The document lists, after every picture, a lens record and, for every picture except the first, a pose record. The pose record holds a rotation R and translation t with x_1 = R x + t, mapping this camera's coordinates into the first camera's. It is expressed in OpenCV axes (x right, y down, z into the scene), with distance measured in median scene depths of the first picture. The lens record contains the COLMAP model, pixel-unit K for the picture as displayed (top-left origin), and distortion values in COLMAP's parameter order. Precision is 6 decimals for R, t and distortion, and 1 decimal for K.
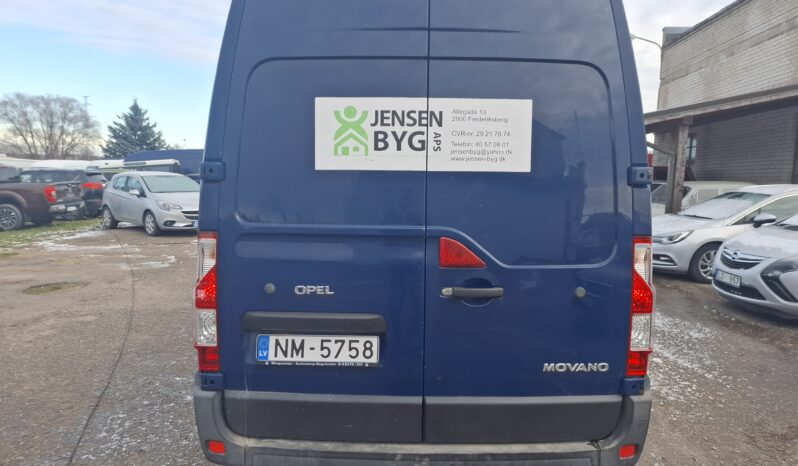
lens RADIAL K [[547.3, 0, 399.0], [0, 547.3, 233.0], [0, 0, 1]] dist [0.143521, -0.162156]
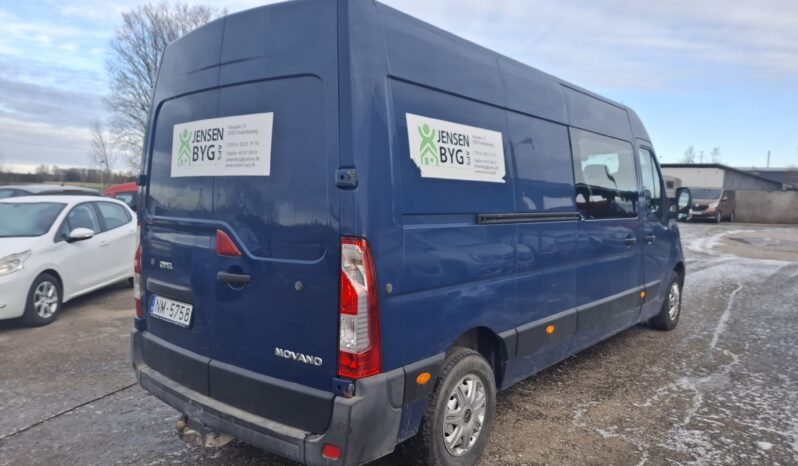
lens RADIAL K [[547.3, 0, 399.0], [0, 547.3, 233.0], [0, 0, 1]] dist [0.143521, -0.162156]
pose [[0.764020, 0.039611, -0.643976, 0.231210], [-0.069433, 0.997365, -0.021028, 0.002635], [0.641446, 0.060779, 0.764757, 0.060566]]
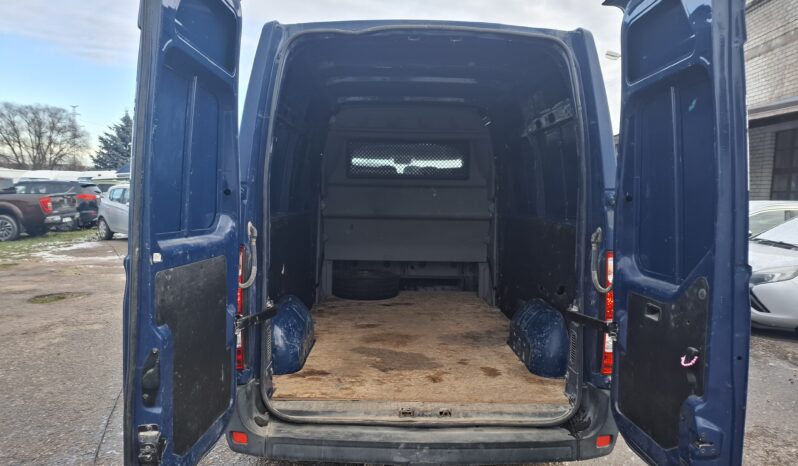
lens RADIAL K [[547.3, 0, 399.0], [0, 547.3, 233.0], [0, 0, 1]] dist [0.143521, -0.162156]
pose [[0.999805, 0.004708, 0.019198, -0.006100], [-0.004306, 0.999771, -0.020953, -0.001098], [-0.019292, 0.020866, 0.999596, -0.027348]]
